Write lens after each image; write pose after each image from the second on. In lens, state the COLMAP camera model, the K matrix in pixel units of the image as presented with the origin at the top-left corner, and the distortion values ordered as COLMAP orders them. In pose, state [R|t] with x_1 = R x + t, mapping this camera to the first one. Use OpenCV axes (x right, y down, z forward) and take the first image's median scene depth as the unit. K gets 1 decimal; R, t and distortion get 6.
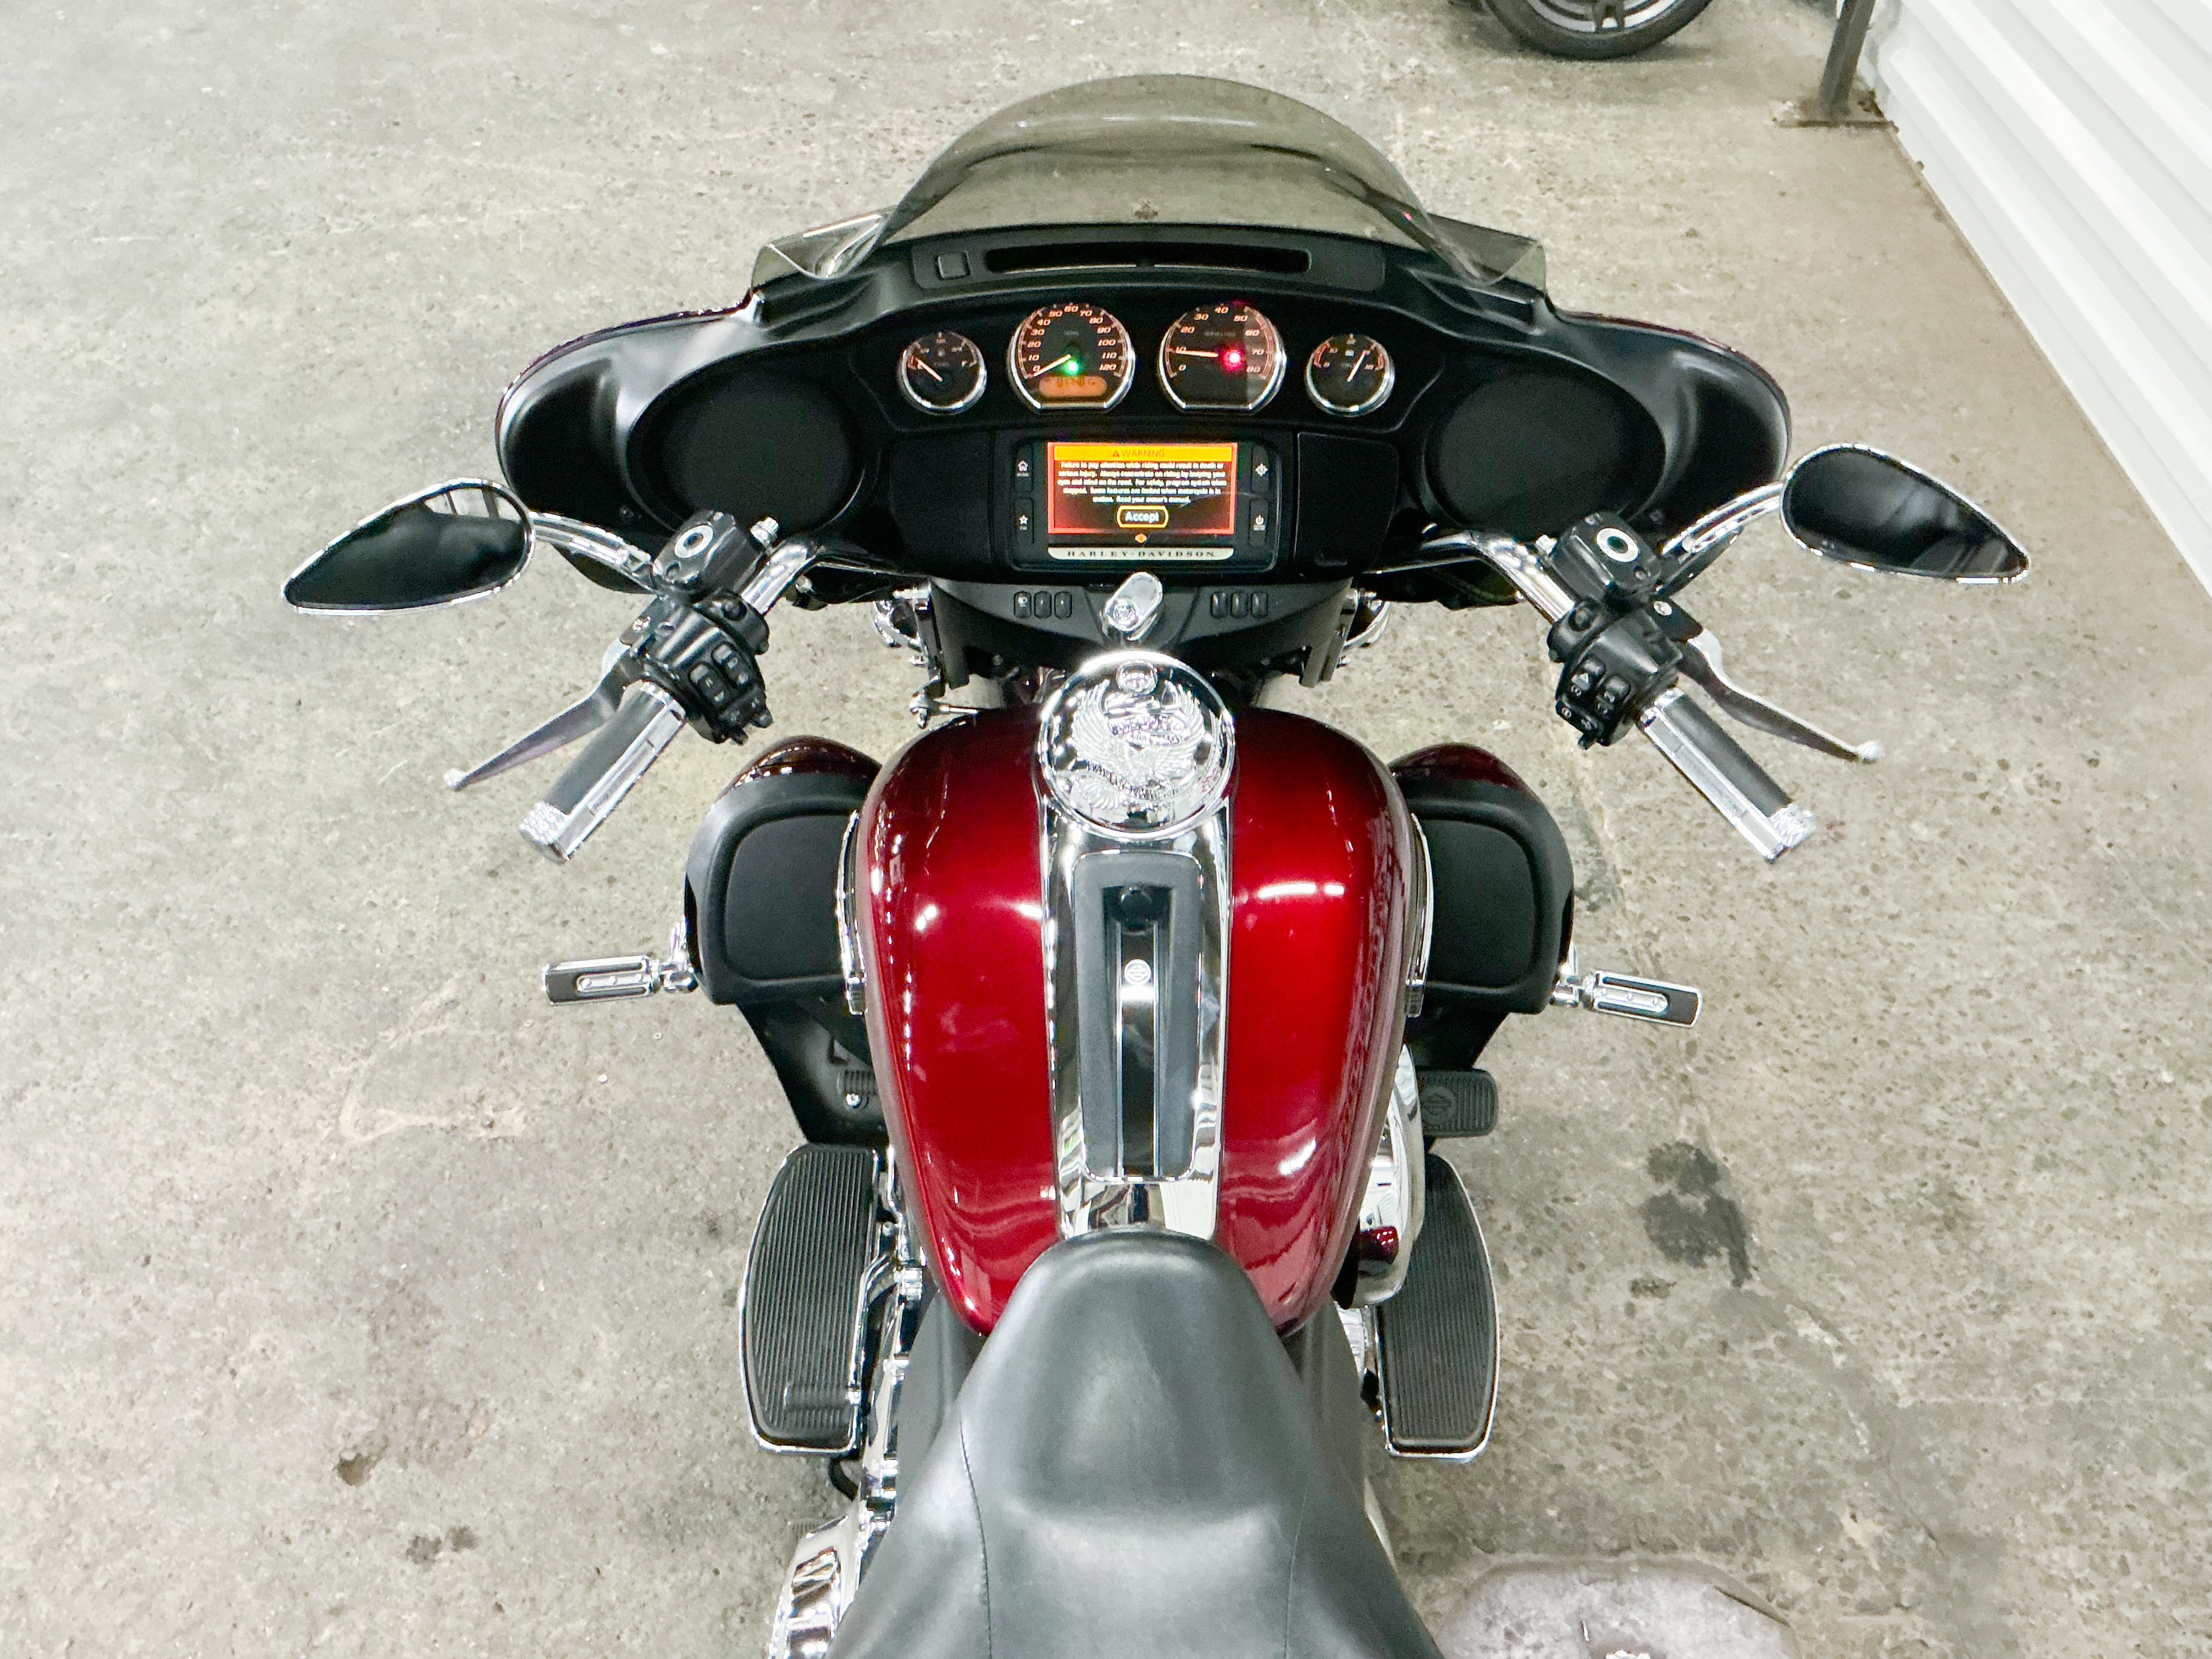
lens RADIAL K [[2123.1, 0, 1106.0], [0, 2123.1, 829.5], [0, 0, 1]] dist [0.155686, -0.368047]
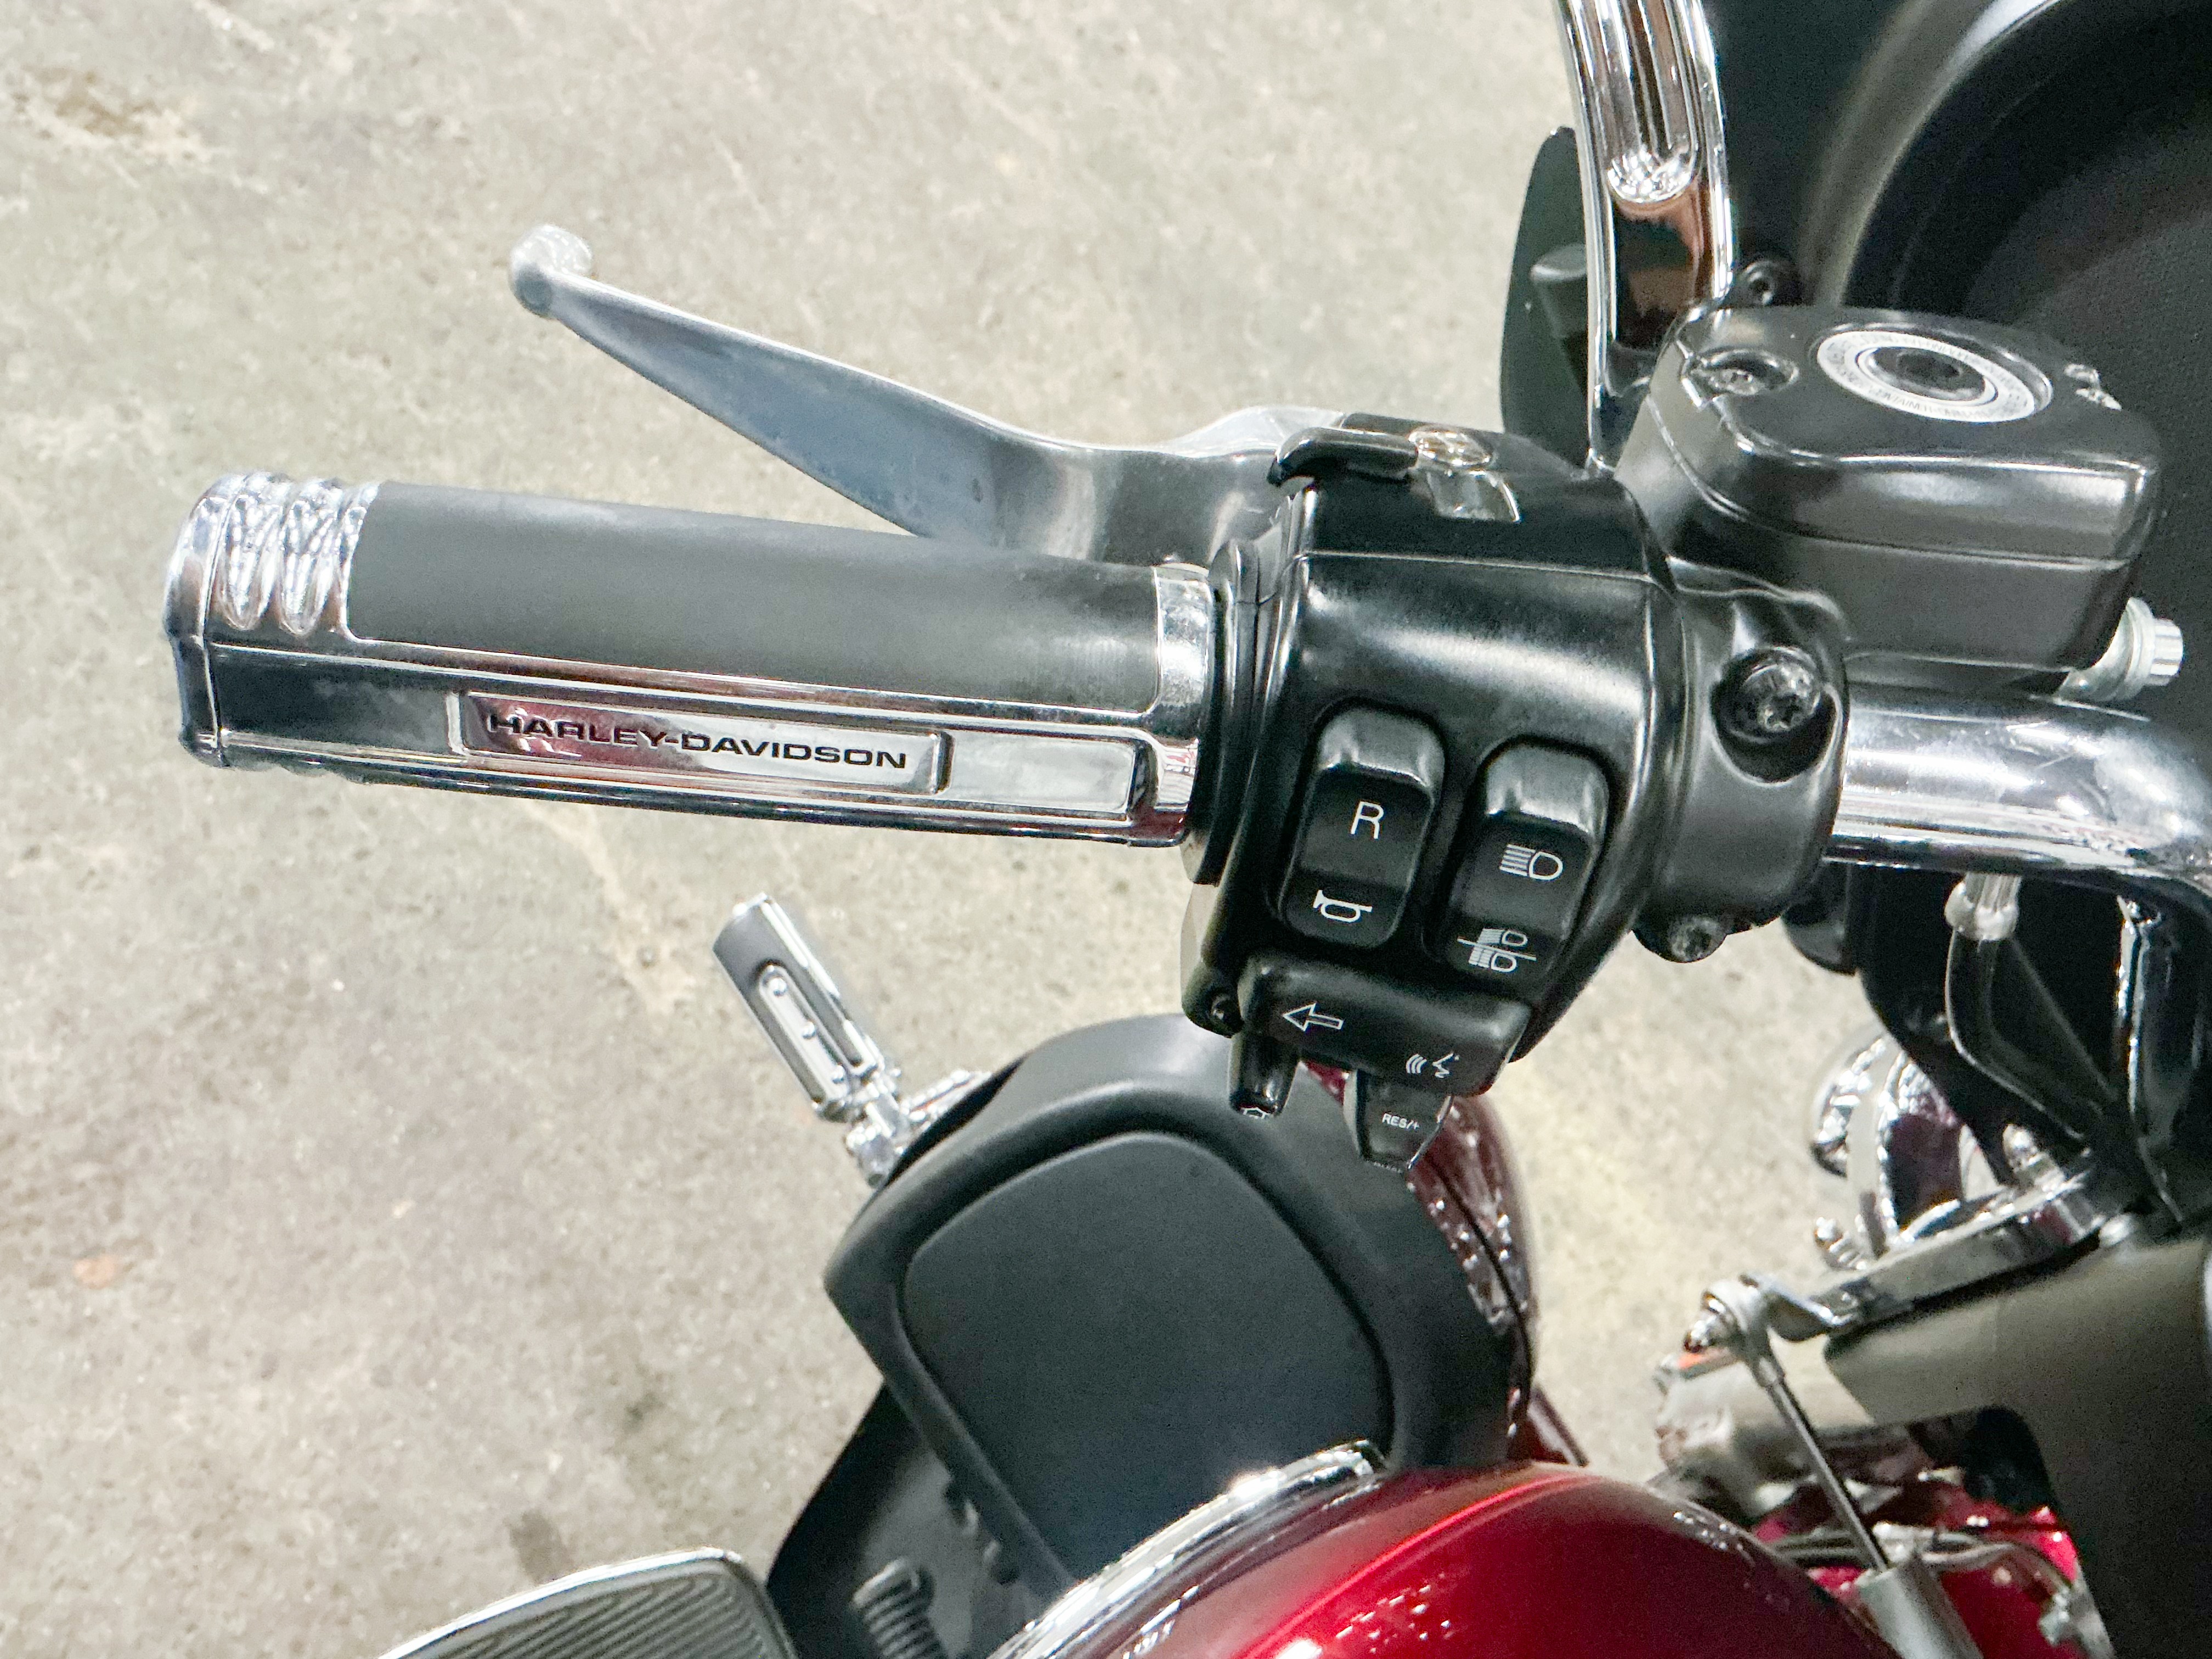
lens RADIAL K [[2123.1, 0, 1106.0], [0, 2123.1, 829.5], [0, 0, 1]] dist [0.155686, -0.368047]
pose [[0.523779, 0.802578, -0.285525, -0.090399], [-0.820737, 0.565220, 0.083172, -0.040822], [0.228137, 0.190777, 0.954755, 0.512882]]
